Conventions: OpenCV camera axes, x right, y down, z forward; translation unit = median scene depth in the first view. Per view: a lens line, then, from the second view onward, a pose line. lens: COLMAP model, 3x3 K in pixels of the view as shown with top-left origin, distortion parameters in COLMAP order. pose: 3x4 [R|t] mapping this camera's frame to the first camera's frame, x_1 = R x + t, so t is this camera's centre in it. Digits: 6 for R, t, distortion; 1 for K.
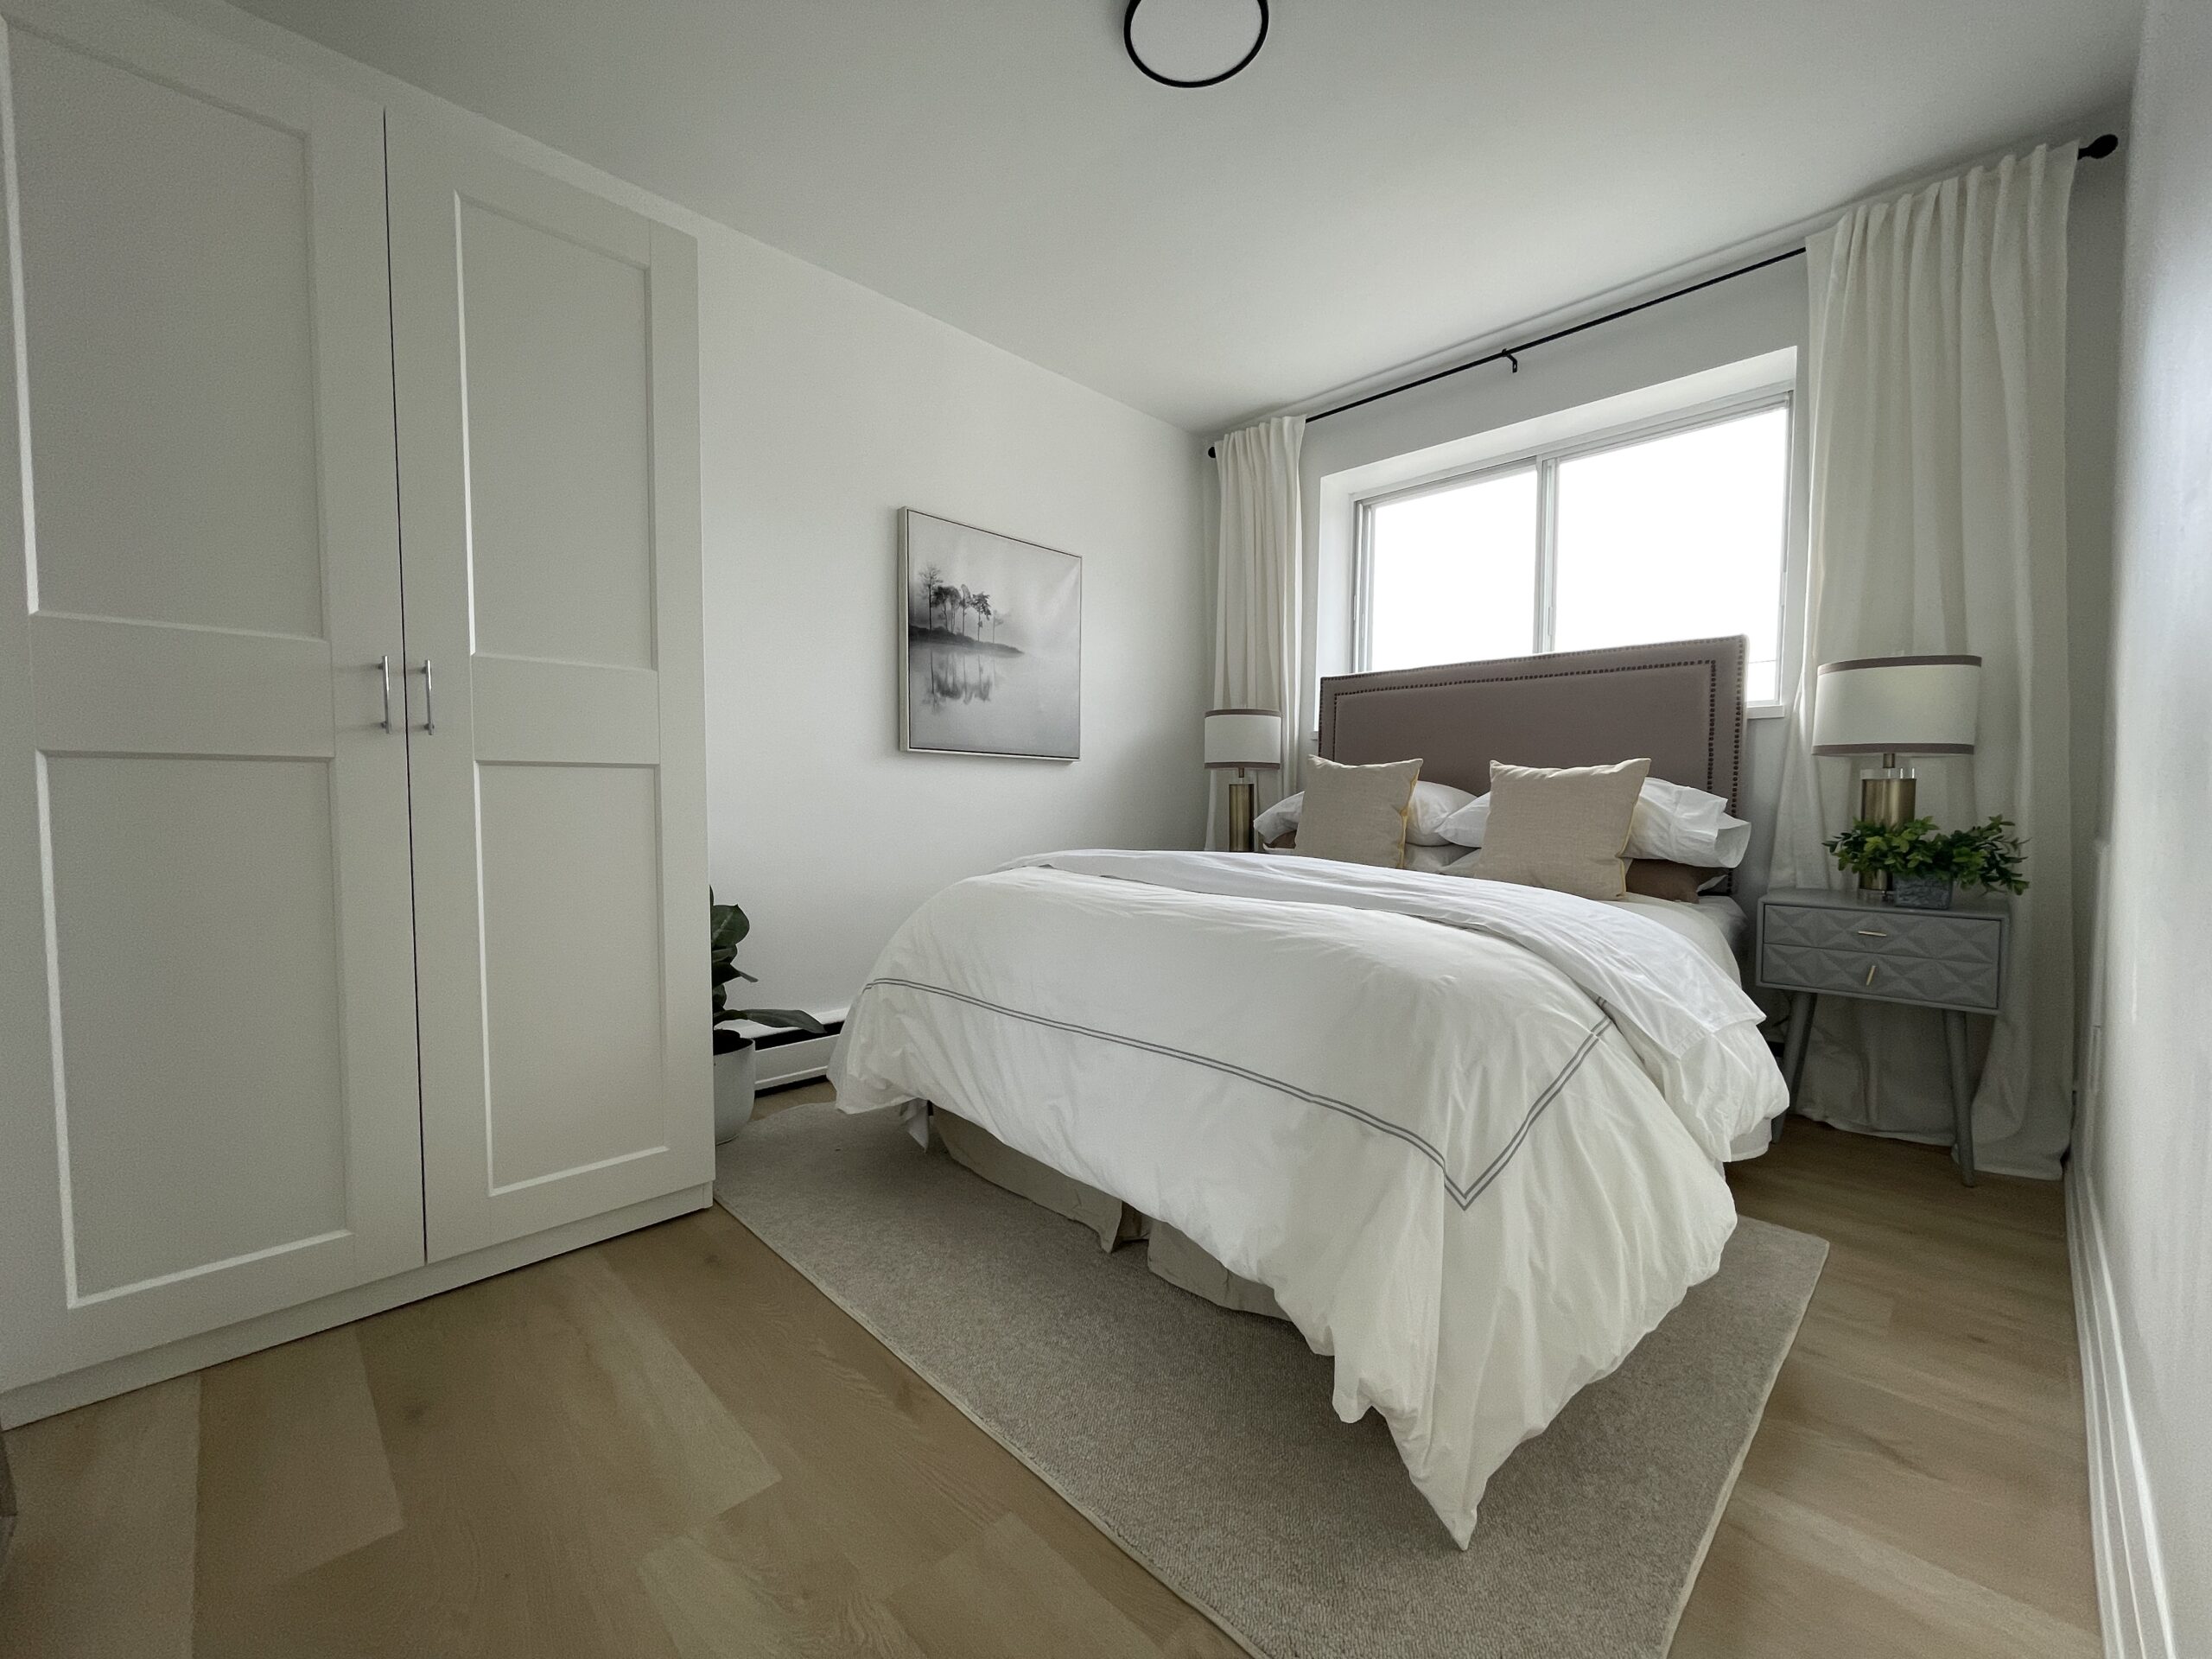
lens RADIAL K [[897.1, 0, 1100.6], [0, 897.1, 828.8], [0, 0, 1]] dist [0.001409, -0.001038]
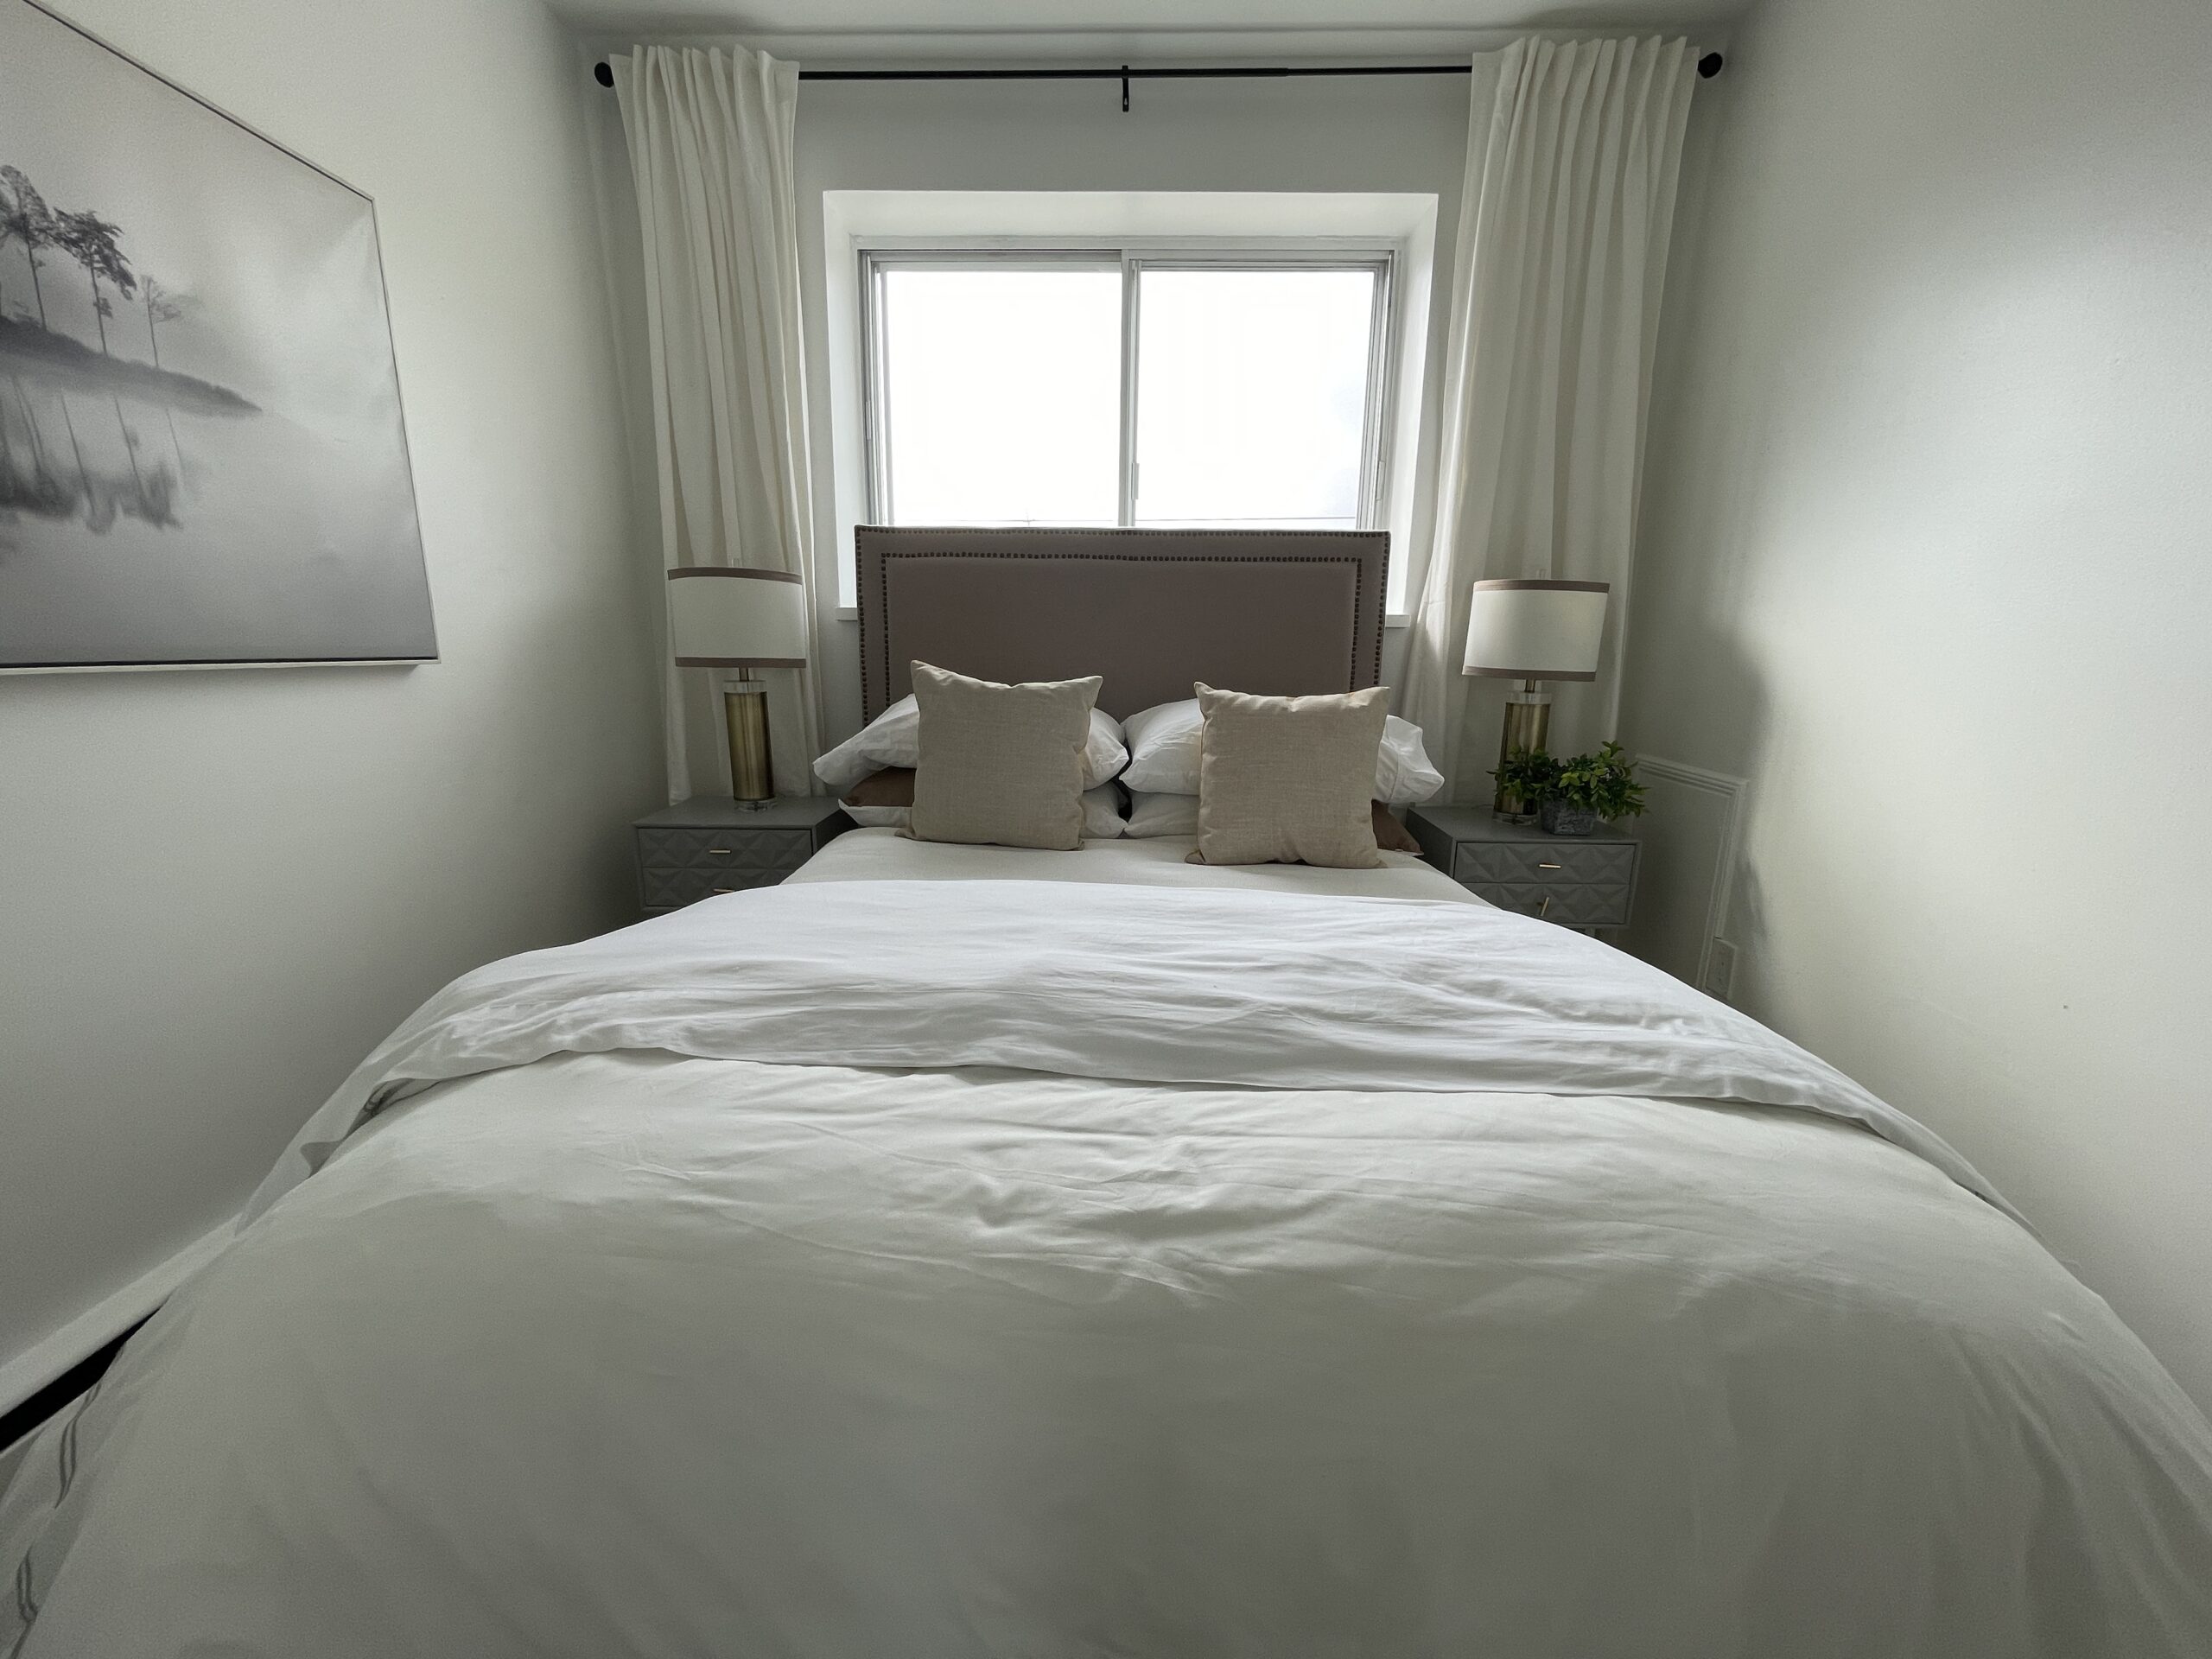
lens RADIAL K [[897.1, 0, 1105.7], [0, 897.1, 834.7], [0, 0, 1]] dist [0.001409, -0.001038]
pose [[0.722105, -0.144044, 0.676621, -0.126132], [0.016604, 0.981409, 0.191210, -0.086041], [-0.691584, -0.126839, 0.711072, 0.463435]]
